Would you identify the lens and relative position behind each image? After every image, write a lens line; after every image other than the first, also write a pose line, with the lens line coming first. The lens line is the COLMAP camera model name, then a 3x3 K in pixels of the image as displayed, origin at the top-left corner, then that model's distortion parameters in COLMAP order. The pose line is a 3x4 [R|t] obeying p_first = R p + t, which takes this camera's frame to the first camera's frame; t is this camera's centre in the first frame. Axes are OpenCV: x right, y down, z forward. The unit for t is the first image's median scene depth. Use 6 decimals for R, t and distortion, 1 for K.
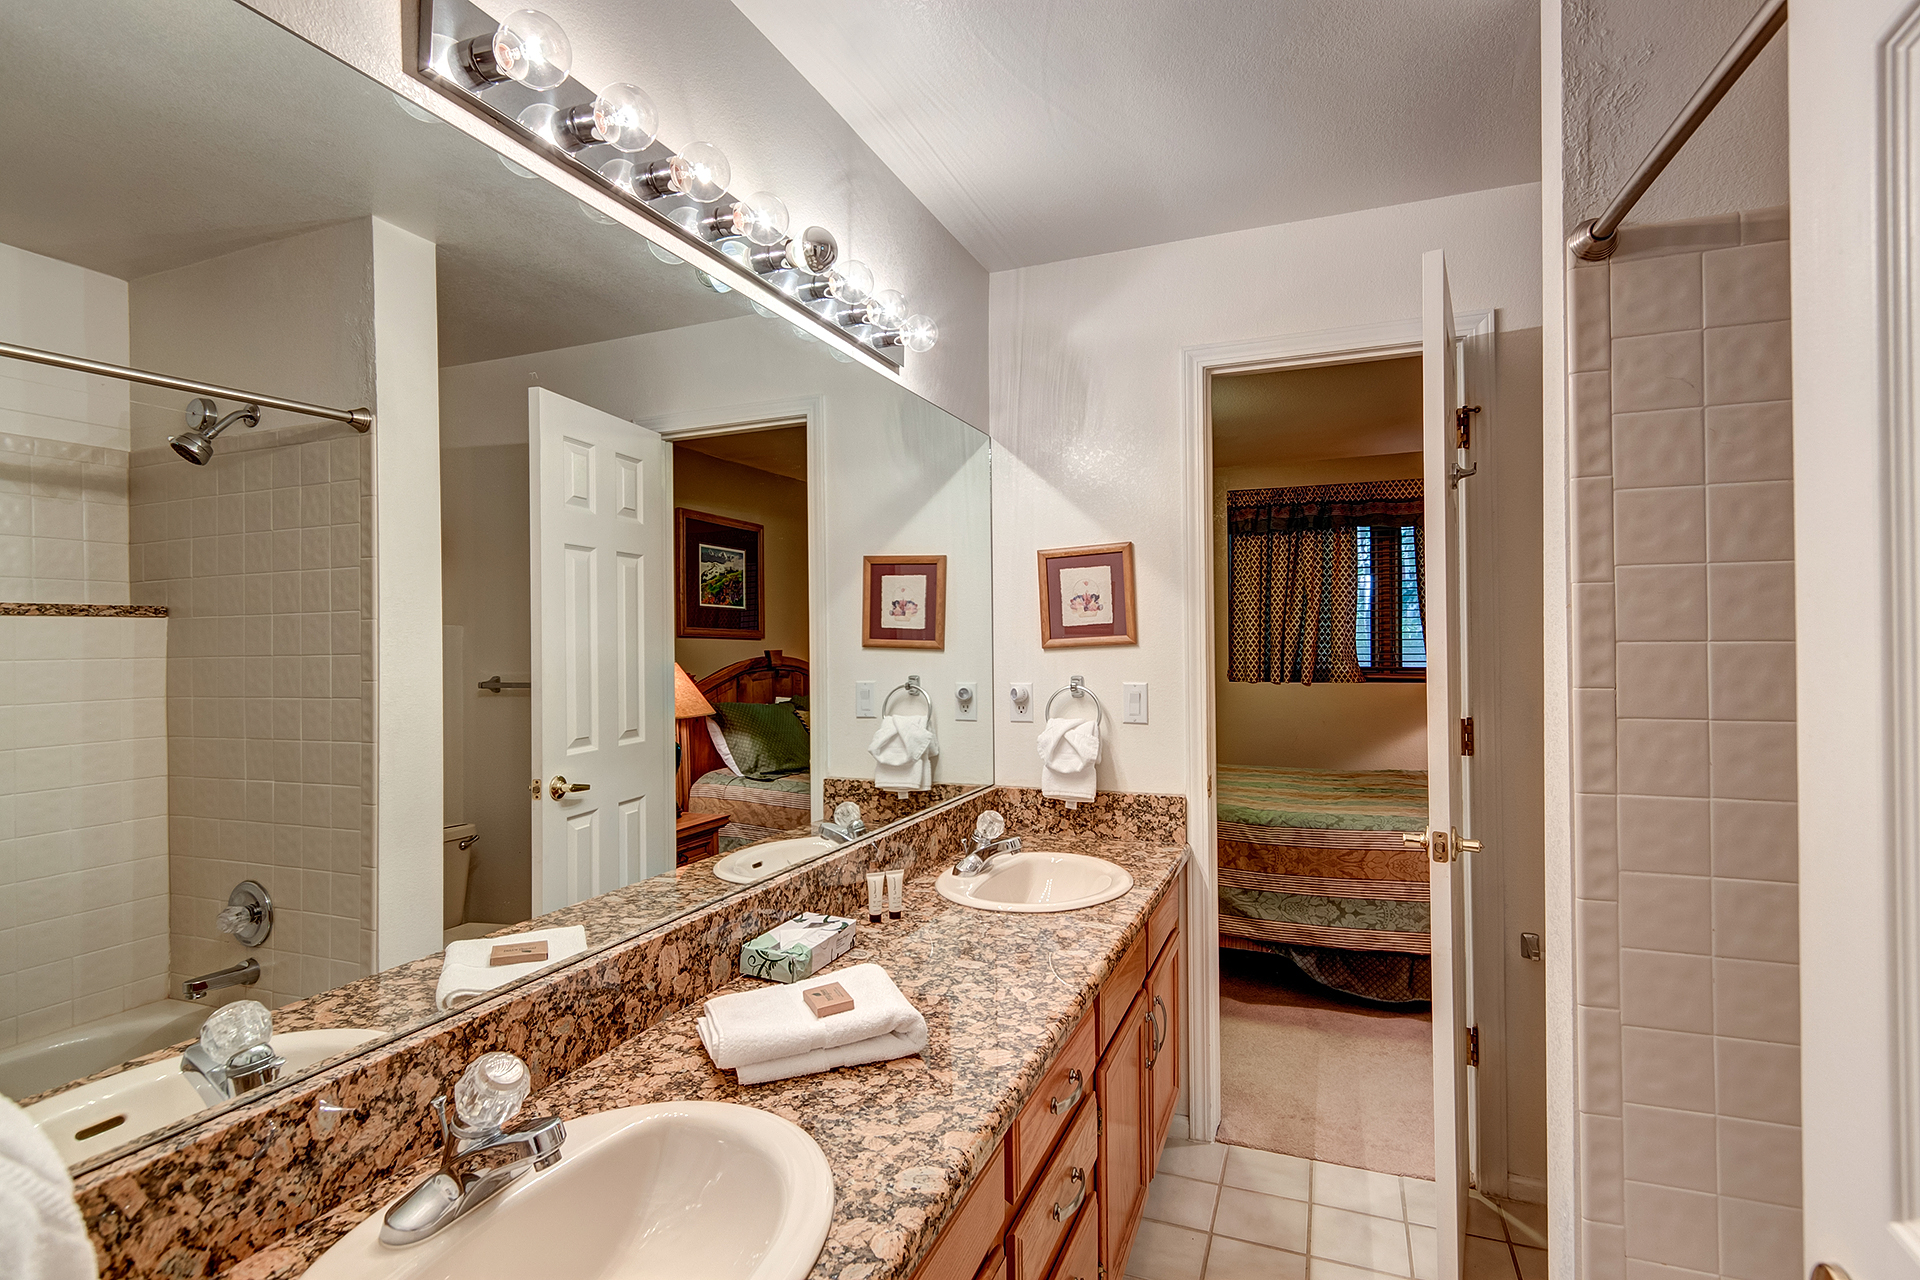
lens RADIAL K [[942.2, 0, 955.8], [0, 942.2, 631.0], [0, 0, 1]] dist [-0.000754, 0.000440]
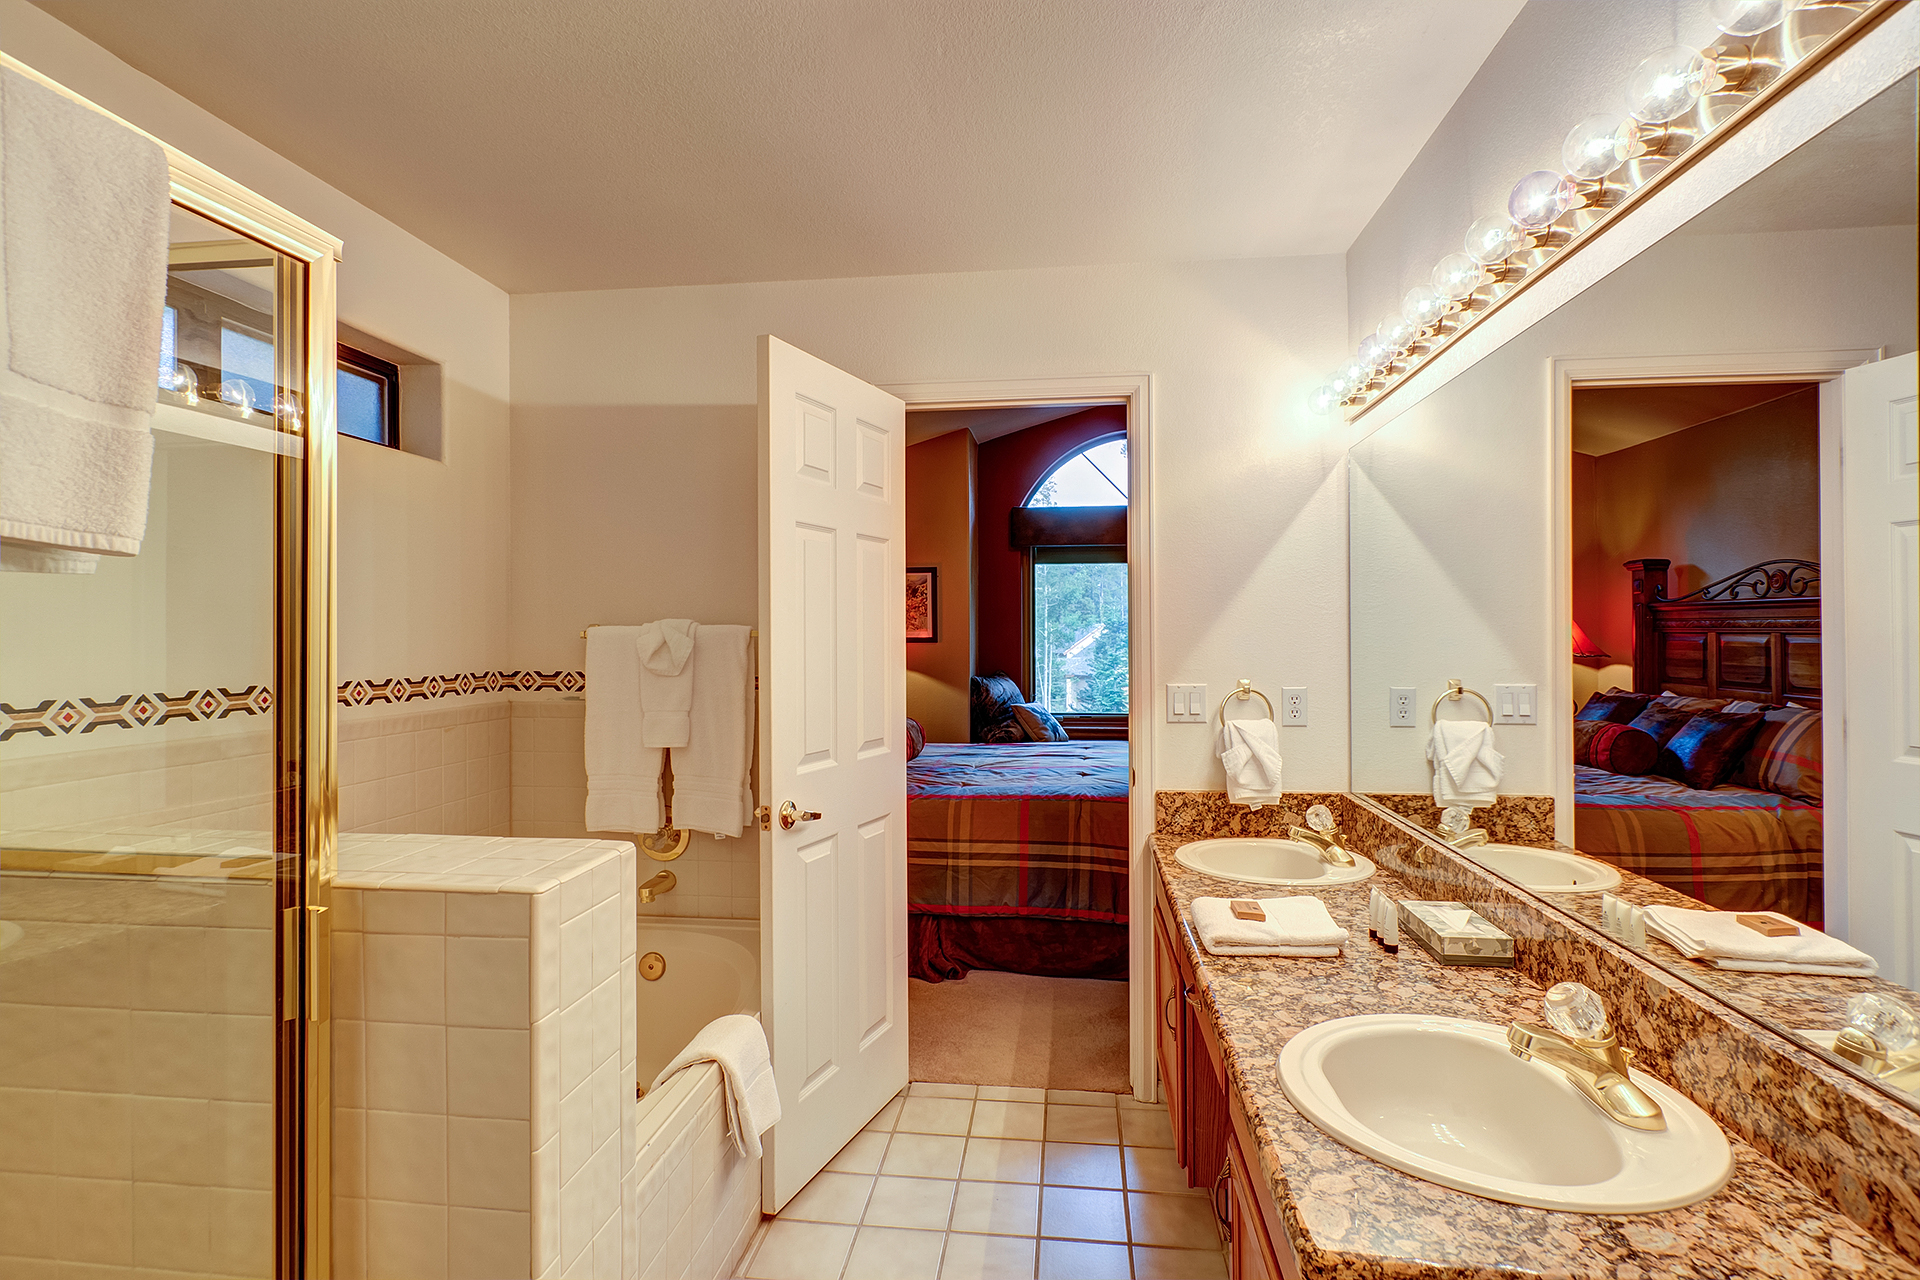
lens RADIAL K [[942.2, 0, 964.1], [0, 942.2, 627.7], [0, 0, 1]] dist [-0.000754, 0.000440]
pose [[0.962927, 0.013407, 0.269429, -0.502156], [-0.009604, 0.999835, -0.015430, 0.011465], [-0.269591, 0.012271, 0.962897, 0.147429]]
